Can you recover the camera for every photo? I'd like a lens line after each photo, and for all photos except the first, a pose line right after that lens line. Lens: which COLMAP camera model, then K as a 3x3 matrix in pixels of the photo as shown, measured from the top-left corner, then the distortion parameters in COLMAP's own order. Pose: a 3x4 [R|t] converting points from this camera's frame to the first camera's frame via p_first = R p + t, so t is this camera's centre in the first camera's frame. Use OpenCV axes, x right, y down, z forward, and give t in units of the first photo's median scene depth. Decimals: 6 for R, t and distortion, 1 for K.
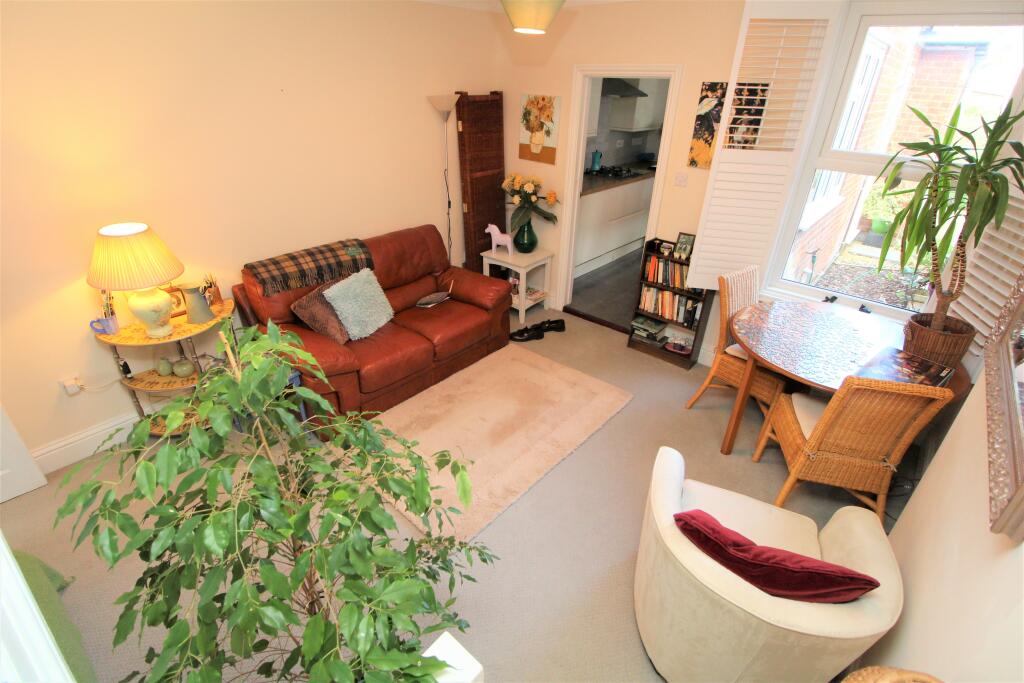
lens RADIAL K [[477.6, 0, 506.4], [0, 477.6, 340.0], [0, 0, 1]] dist [-0.018932, -0.001144]
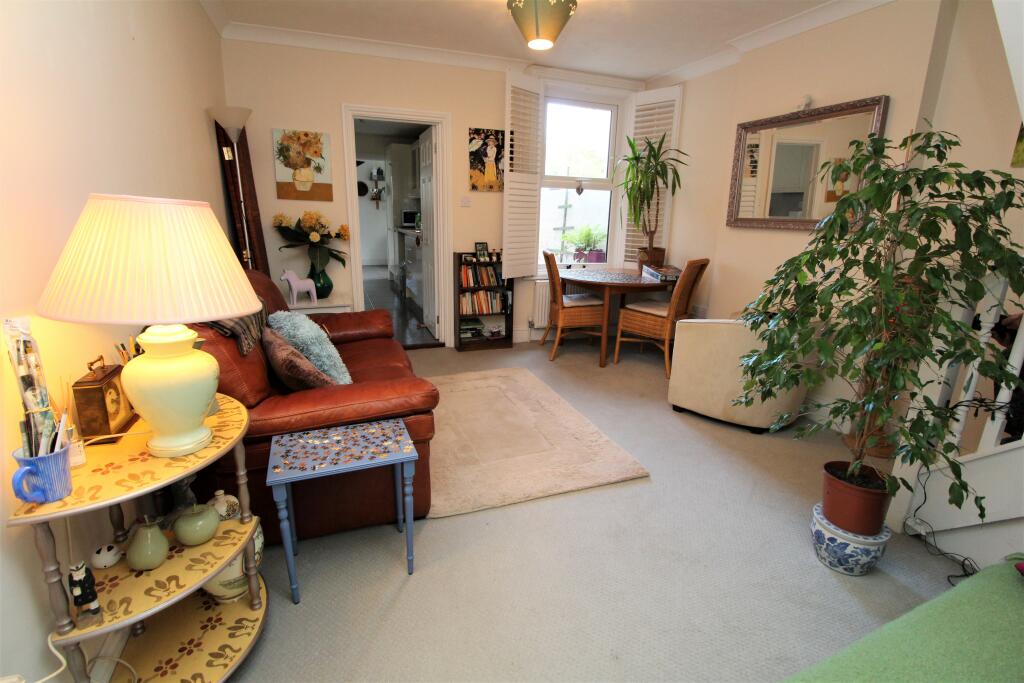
lens RADIAL K [[477.6, 0, 506.4], [0, 477.6, 340.0], [0, 0, 1]] dist [-0.018932, -0.001144]
pose [[0.468169, -0.233294, 0.852286, -0.680745], [0.407395, 0.912879, 0.026094, 0.006603], [-0.784122, 0.335001, 0.522424, 0.349376]]
